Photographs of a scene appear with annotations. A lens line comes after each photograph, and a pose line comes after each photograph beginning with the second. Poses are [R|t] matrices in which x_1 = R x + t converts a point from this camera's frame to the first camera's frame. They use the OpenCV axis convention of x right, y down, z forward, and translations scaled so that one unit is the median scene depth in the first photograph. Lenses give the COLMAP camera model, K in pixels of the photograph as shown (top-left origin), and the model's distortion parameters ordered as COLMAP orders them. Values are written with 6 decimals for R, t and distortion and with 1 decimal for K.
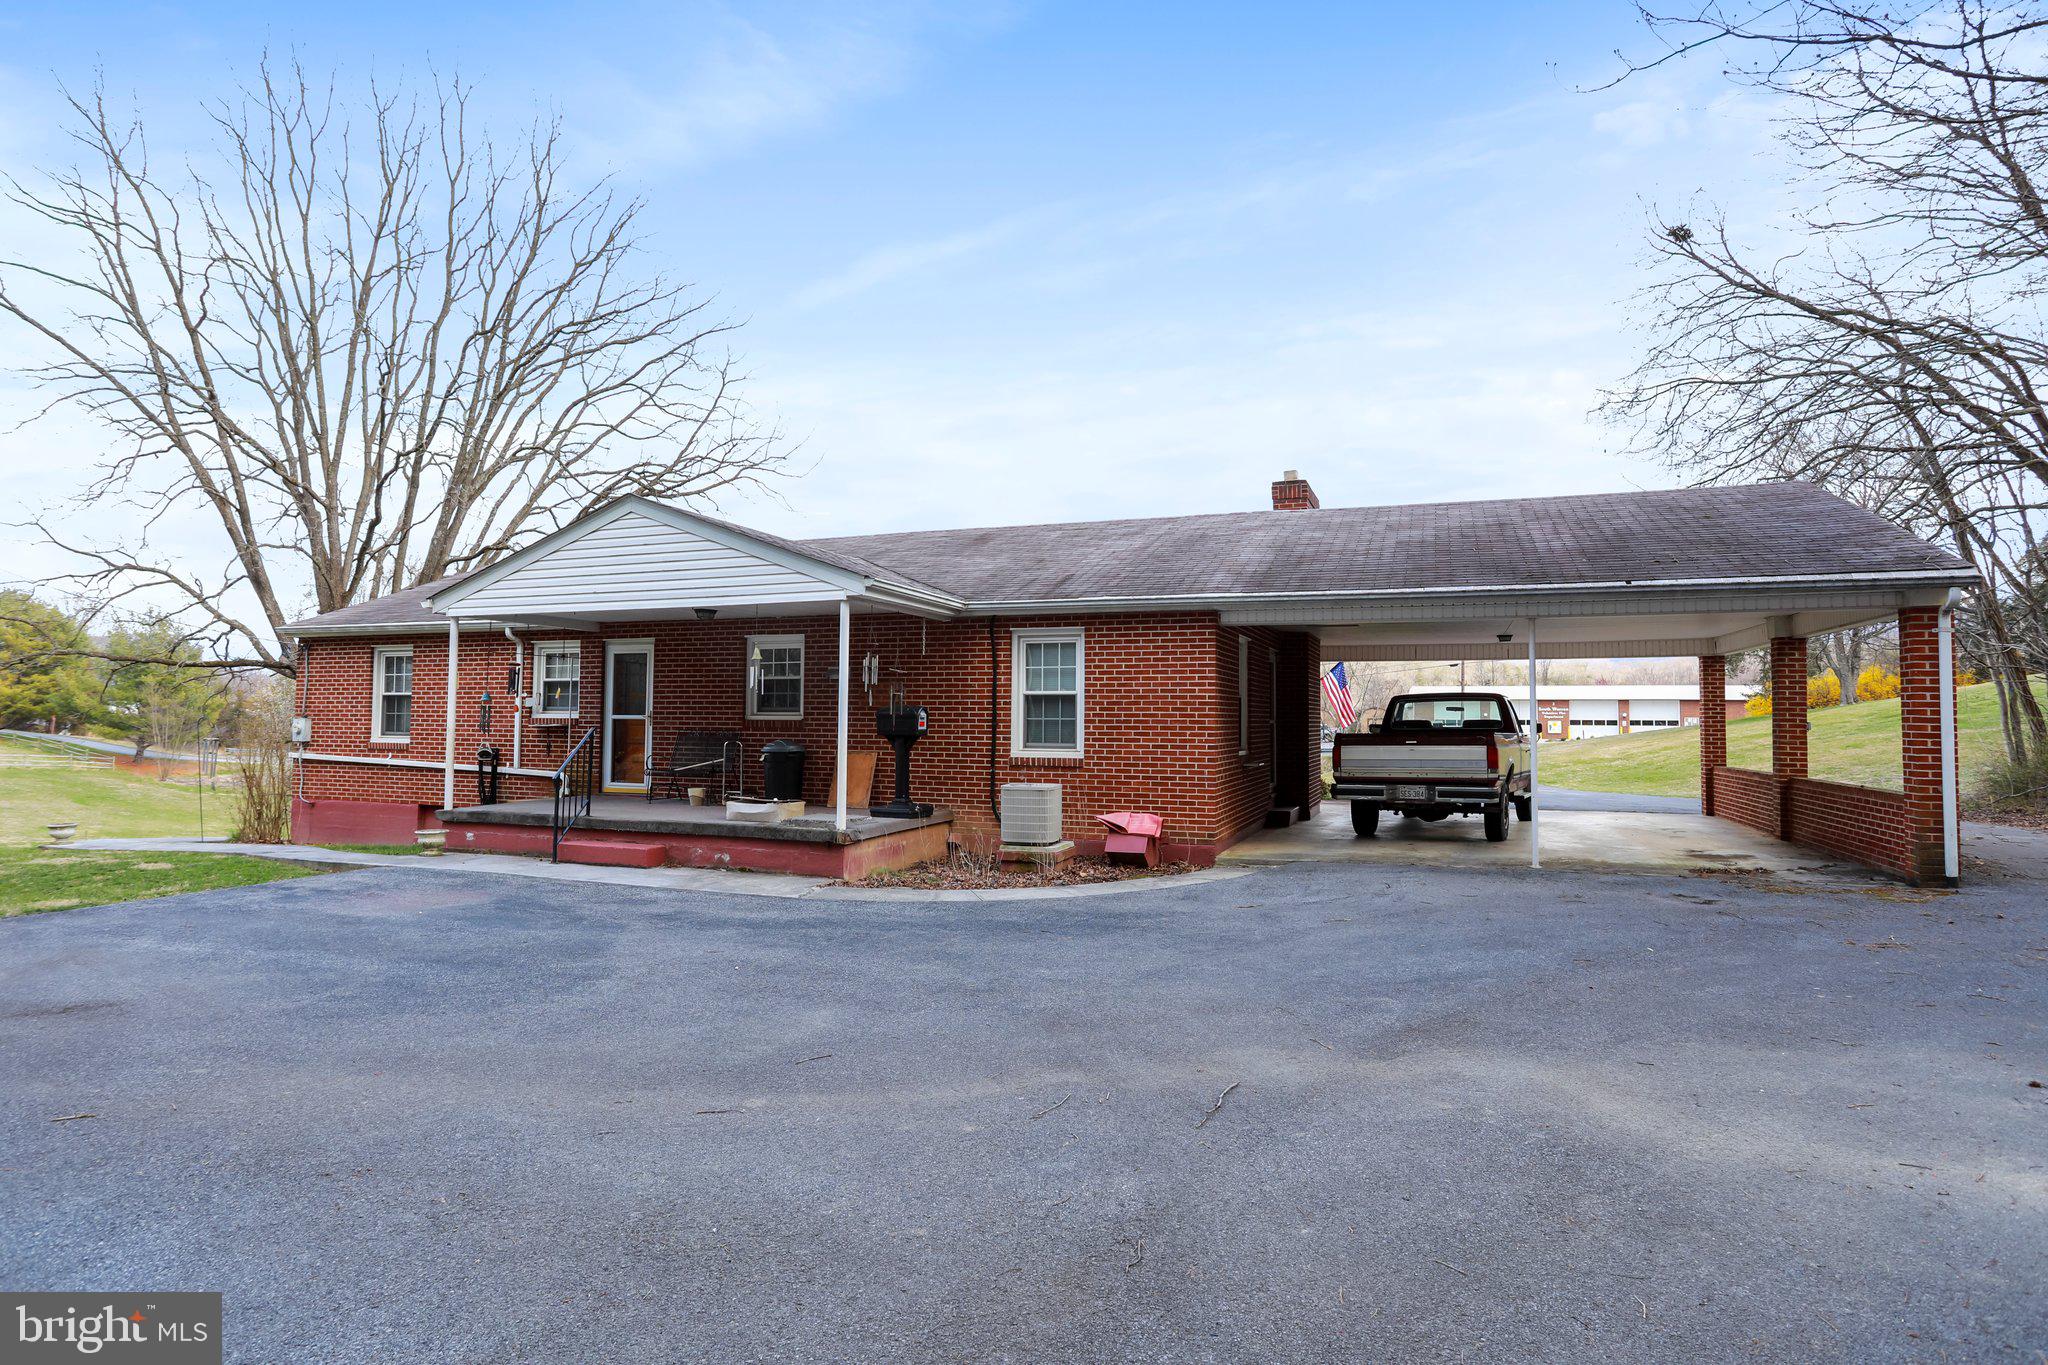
lens RADIAL K [[1151.5, 0, 1024.1], [0, 1151.5, 672.8], [0, 0, 1]] dist [-0.039038, -0.000284]
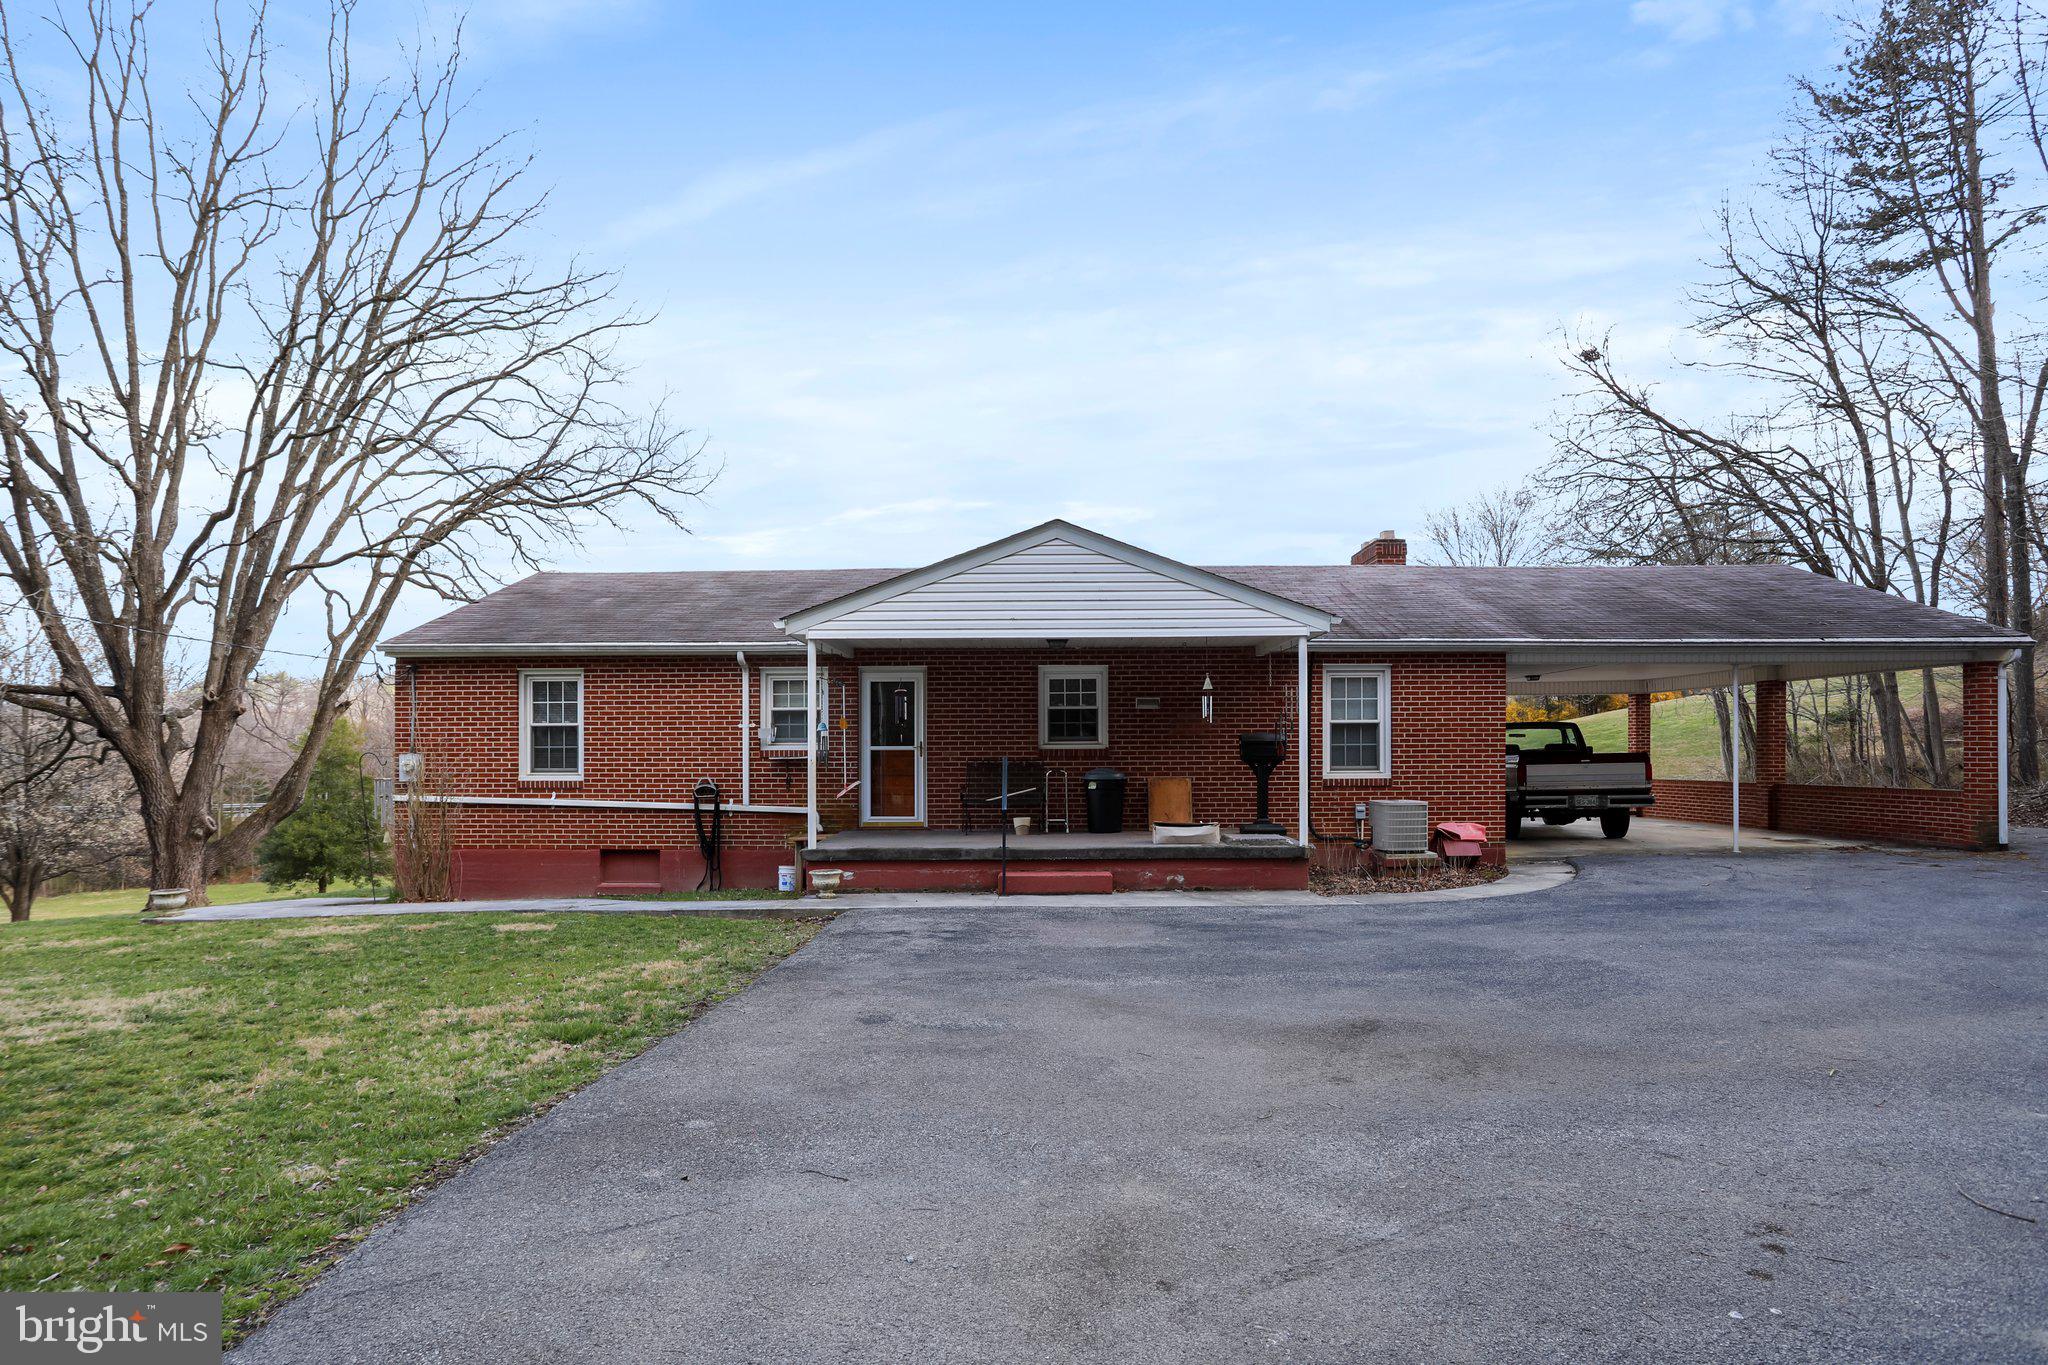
lens RADIAL K [[1151.0, 0, 1024.4], [0, 1151.0, 700.2], [0, 0, 1]] dist [-0.029911, 0.000696]
pose [[0.928614, 0.006389, 0.370991, -0.654720], [-0.004199, 0.999969, -0.006712, 0.005319], [-0.371023, 0.004675, 0.928612, 0.068219]]
